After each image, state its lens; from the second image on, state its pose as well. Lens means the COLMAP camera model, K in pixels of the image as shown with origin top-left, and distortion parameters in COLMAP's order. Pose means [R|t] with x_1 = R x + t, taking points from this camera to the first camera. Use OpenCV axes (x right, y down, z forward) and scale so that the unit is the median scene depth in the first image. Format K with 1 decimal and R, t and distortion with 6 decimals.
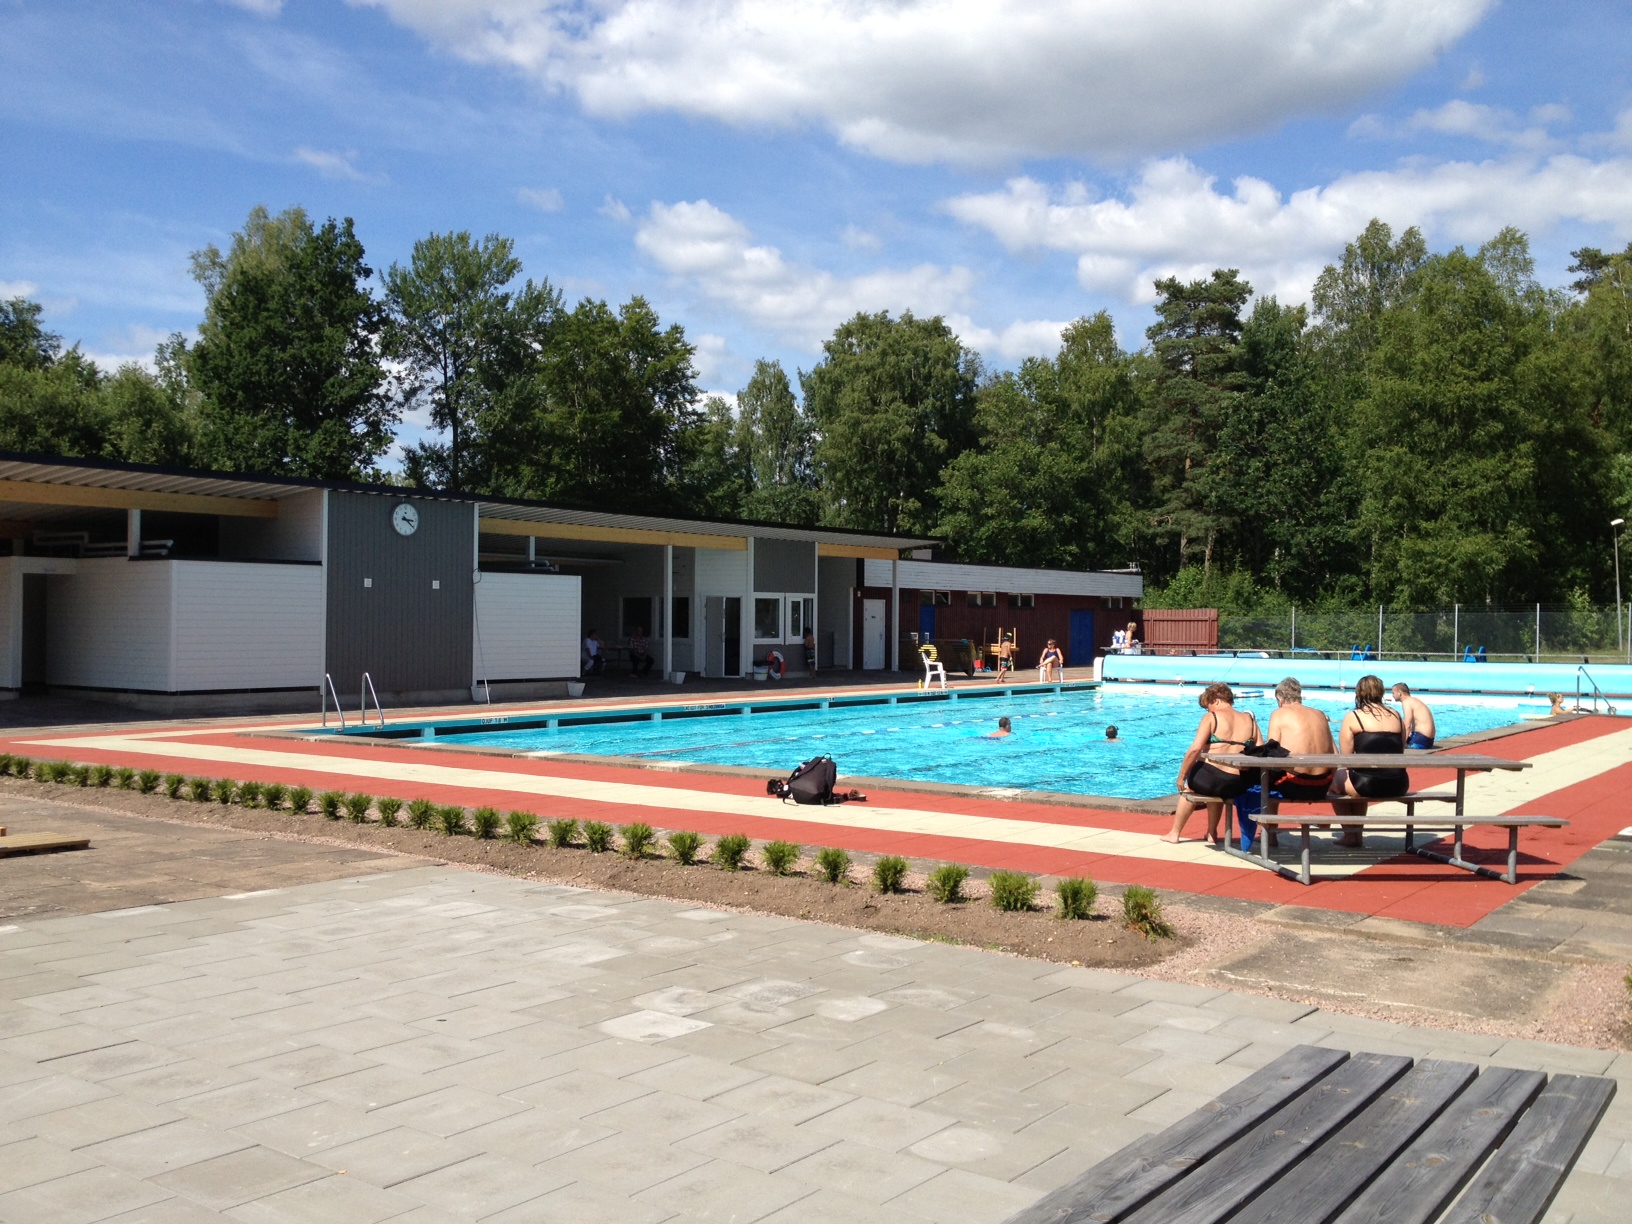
lens RADIAL K [[1547.1, 0, 791.8], [0, 1547.1, 608.6], [0, 0, 1]] dist [0.071386, -0.162422]
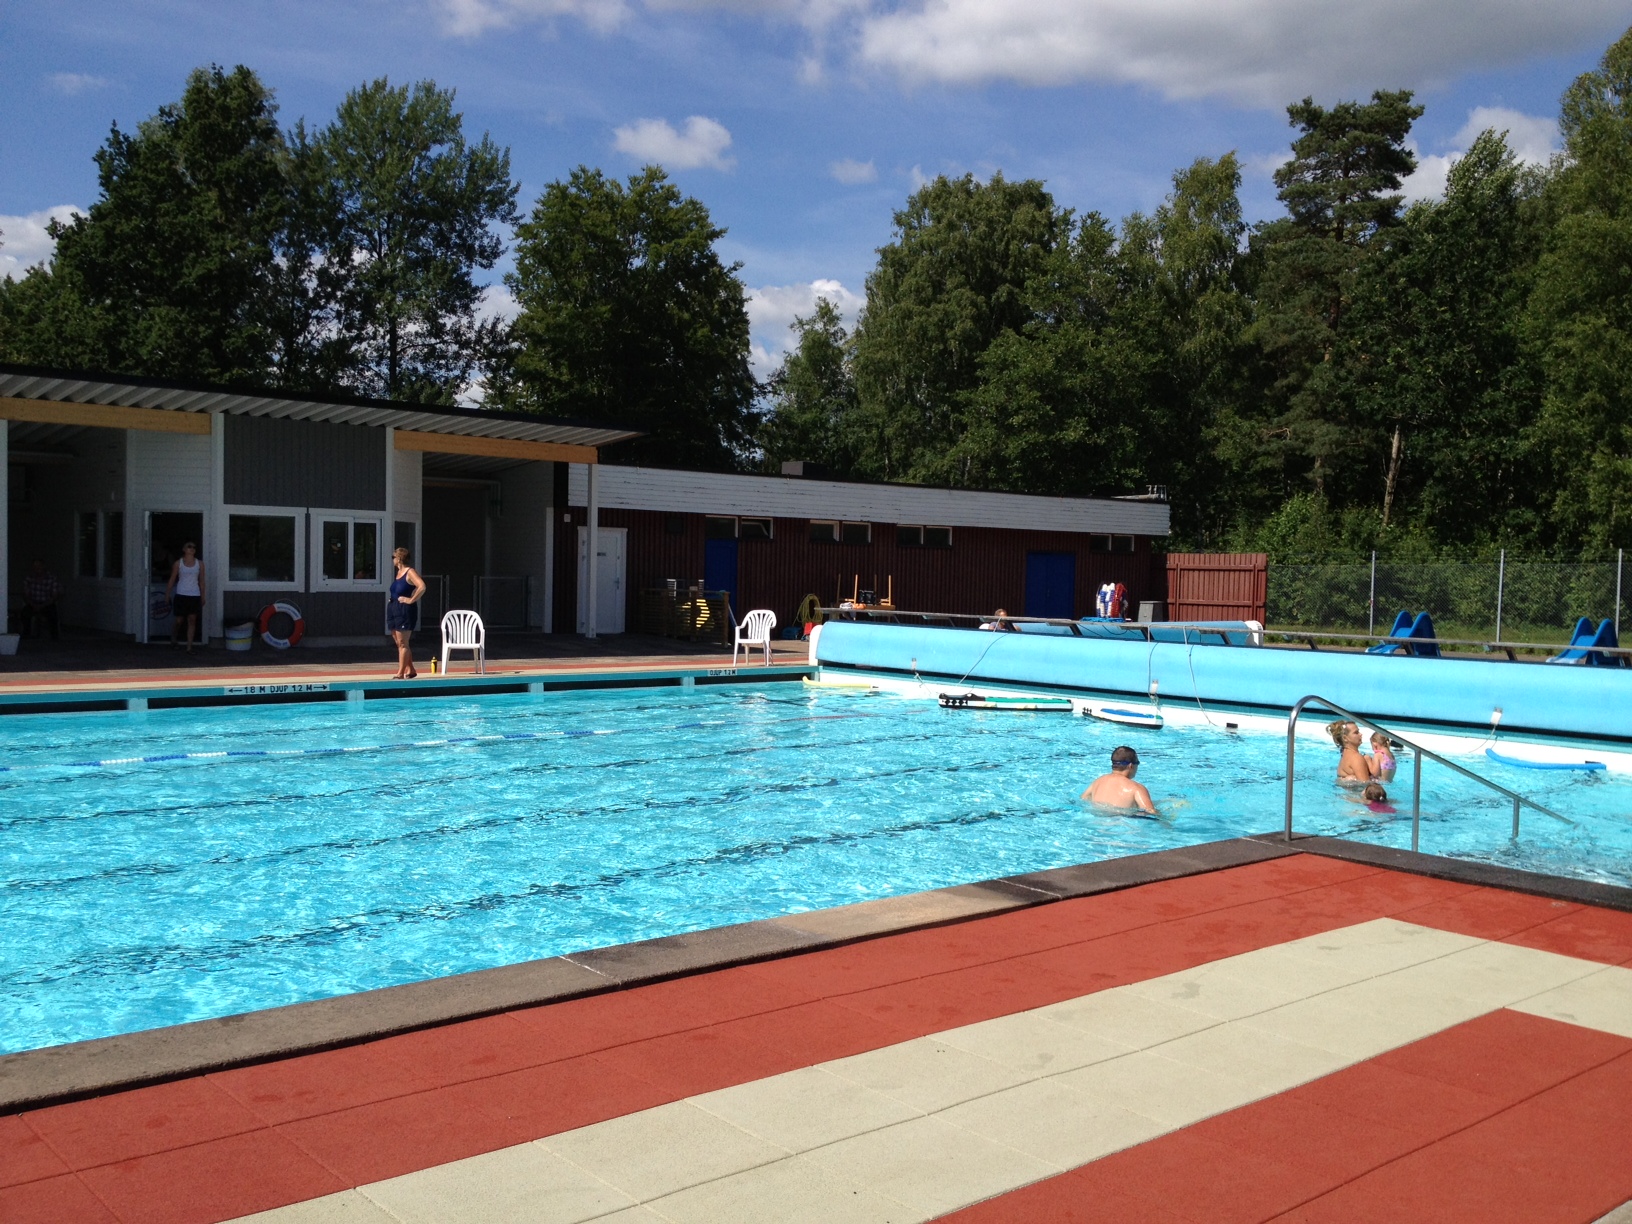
lens RADIAL K [[1547.1, 0, 791.8], [0, 1547.1, 608.6], [0, 0, 1]] dist [0.071386, -0.162422]
pose [[0.977730, 0.022284, -0.208680, 0.246899], [-0.015182, 0.999252, 0.035574, 0.003714], [0.209316, -0.031614, 0.977337, 0.343179]]
